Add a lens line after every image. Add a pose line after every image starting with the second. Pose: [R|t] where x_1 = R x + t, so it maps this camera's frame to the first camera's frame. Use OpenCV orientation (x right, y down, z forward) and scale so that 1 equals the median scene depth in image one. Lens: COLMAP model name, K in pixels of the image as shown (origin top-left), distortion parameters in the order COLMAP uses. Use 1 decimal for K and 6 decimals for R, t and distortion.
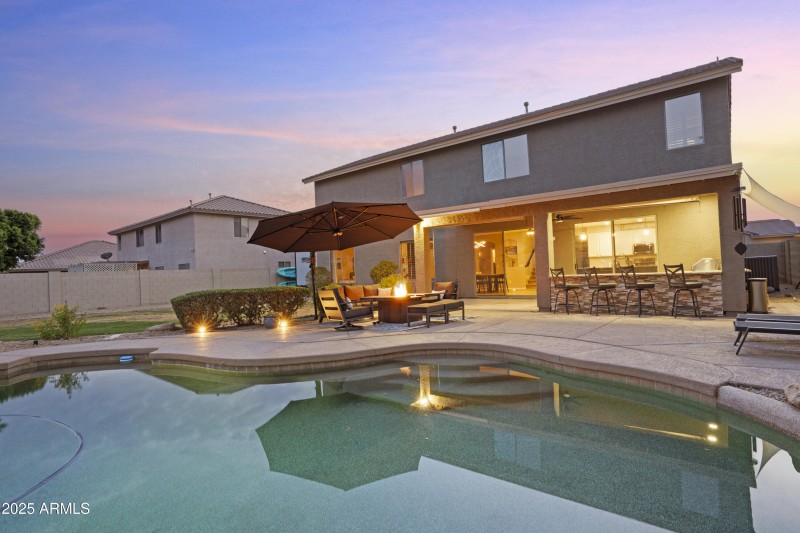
lens RADIAL K [[370.3, 0, 396.3], [0, 370.3, 268.7], [0, 0, 1]] dist [-0.048756, 0.017699]
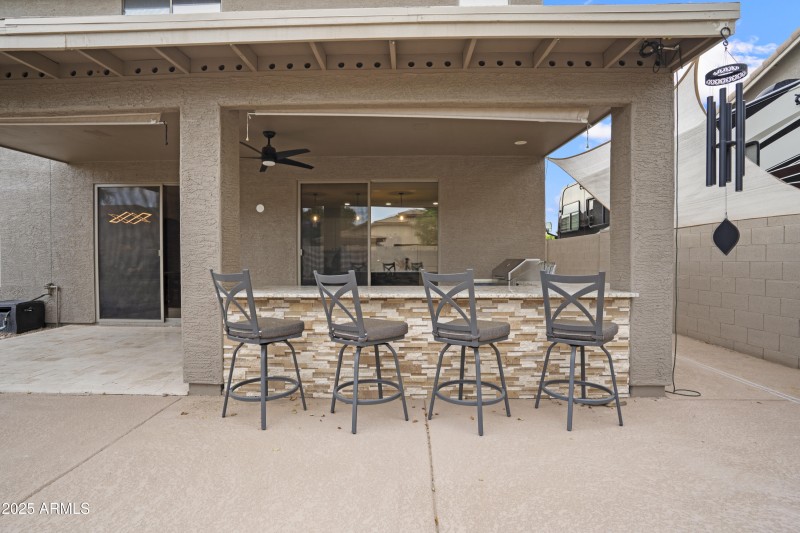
lens RADIAL K [[370.3, 0, 396.3], [0, 370.3, 268.7], [0, 0, 1]] dist [-0.048756, 0.017699]
pose [[0.780874, 0.025267, 0.624177, 0.374977], [-0.037319, 0.999284, 0.006236, -0.007742], [-0.623572, -0.028163, 0.781258, 0.722939]]
